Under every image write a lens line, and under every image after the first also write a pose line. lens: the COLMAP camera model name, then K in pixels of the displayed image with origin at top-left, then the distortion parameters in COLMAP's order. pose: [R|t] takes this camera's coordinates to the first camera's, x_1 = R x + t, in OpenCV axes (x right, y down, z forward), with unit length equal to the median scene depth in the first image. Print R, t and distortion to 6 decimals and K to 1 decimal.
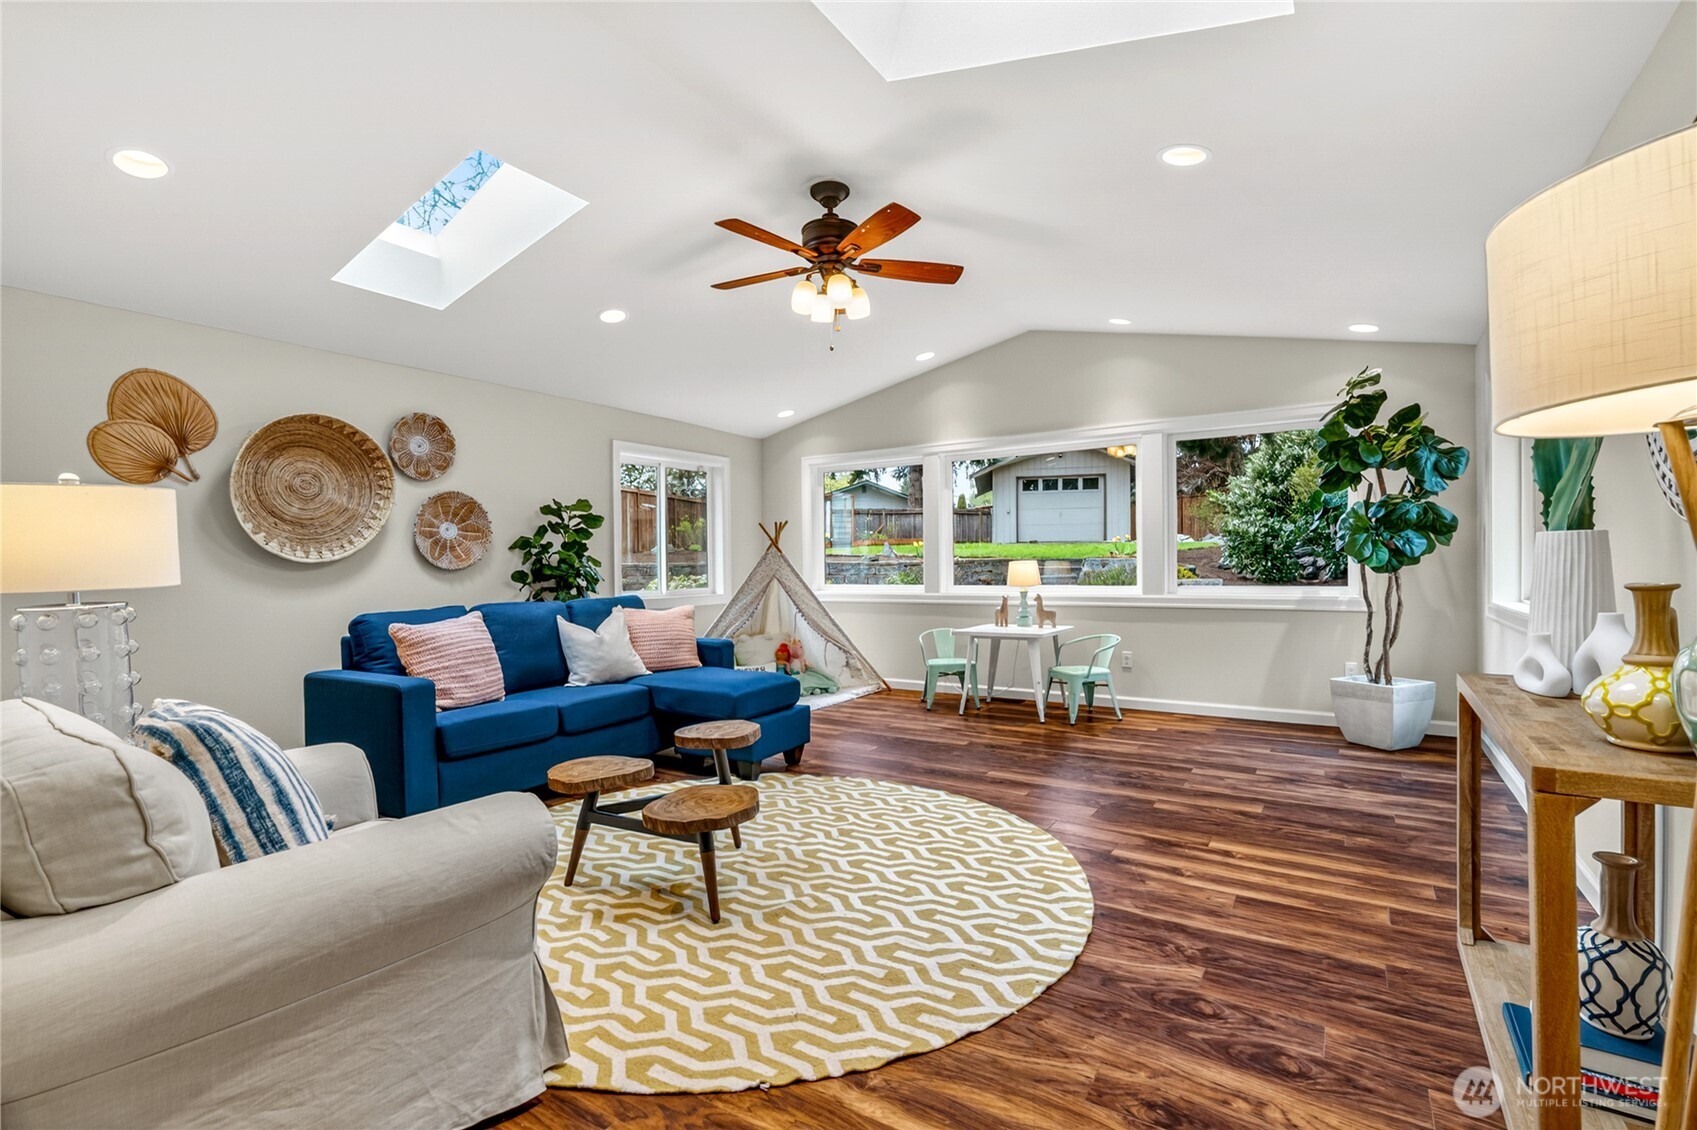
lens RADIAL K [[792.5, 0, 846.6], [0, 792.5, 569.6], [0, 0, 1]] dist [0.000020, -0.000443]
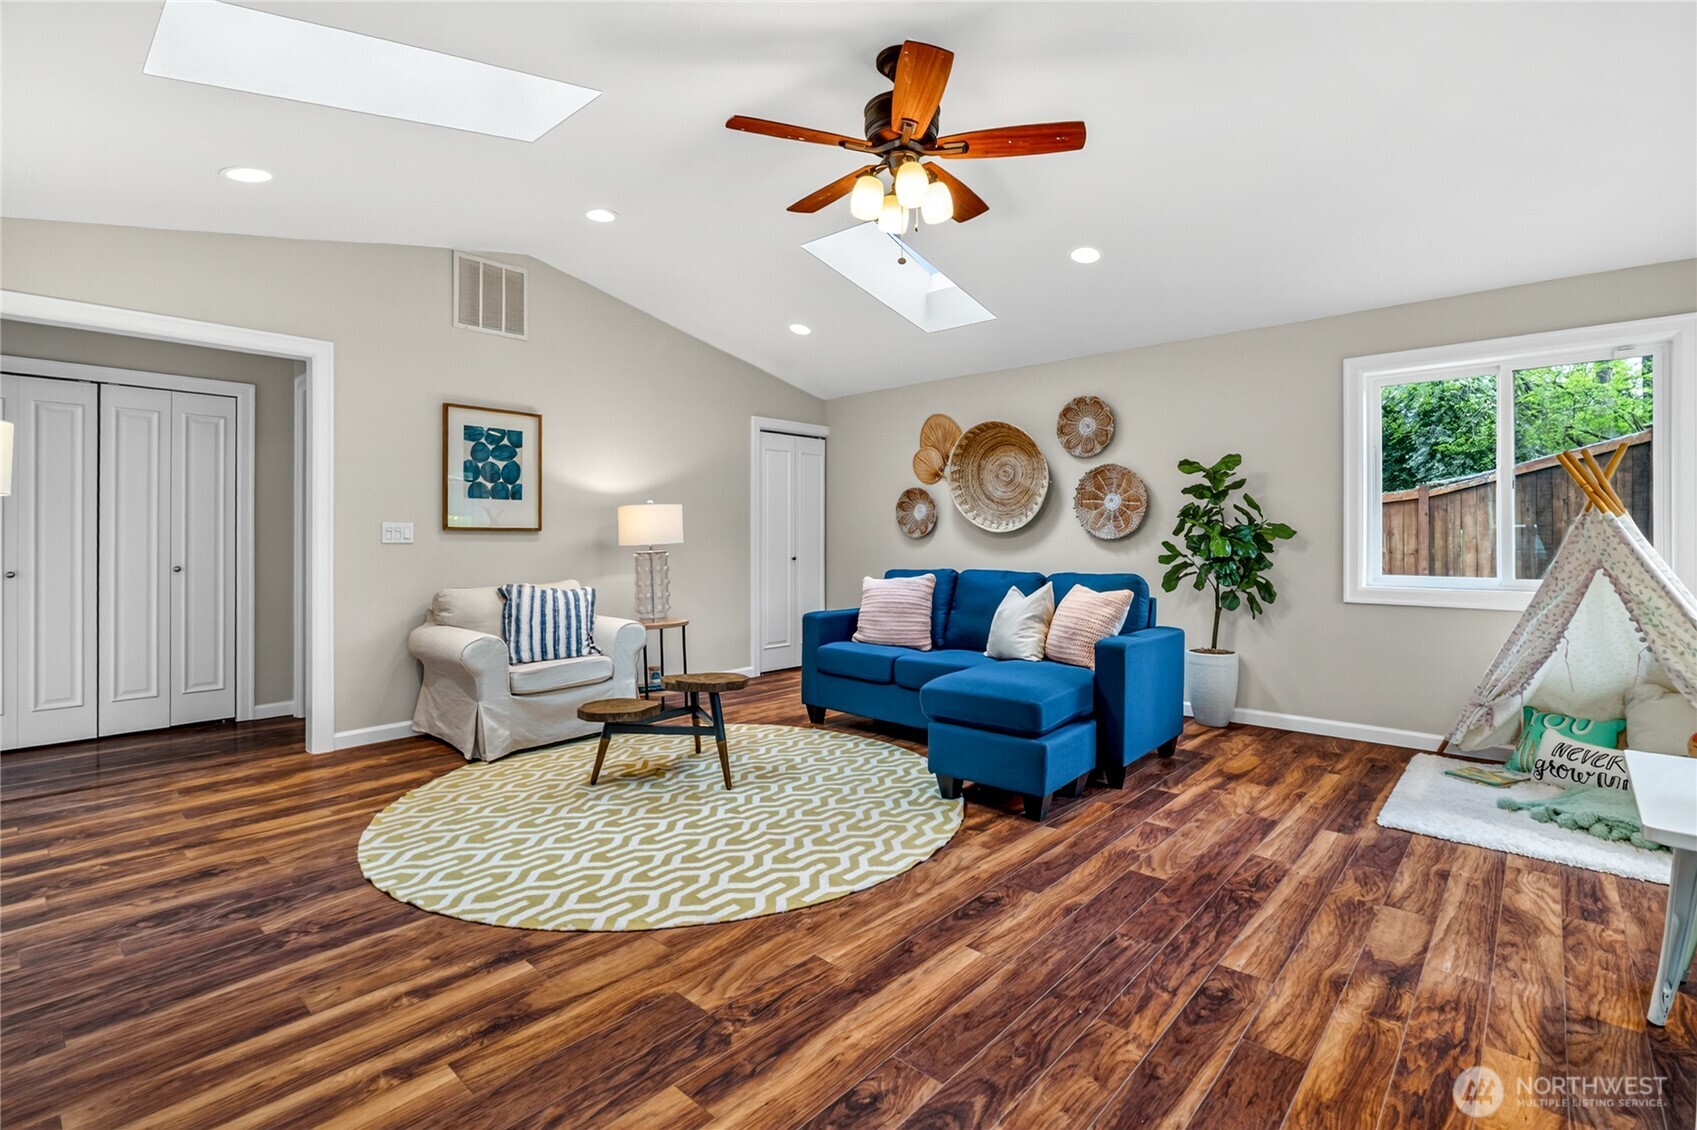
lens RADIAL K [[792.5, 0, 825.5], [0, 792.5, 533.7], [0, 0, 1]] dist [0.000020, -0.000443]
pose [[-0.193358, 0.002388, -0.981125, 0.971081], [-0.003953, 0.999987, 0.003213, -0.015603], [0.981120, 0.004500, -0.193346, 1.406940]]
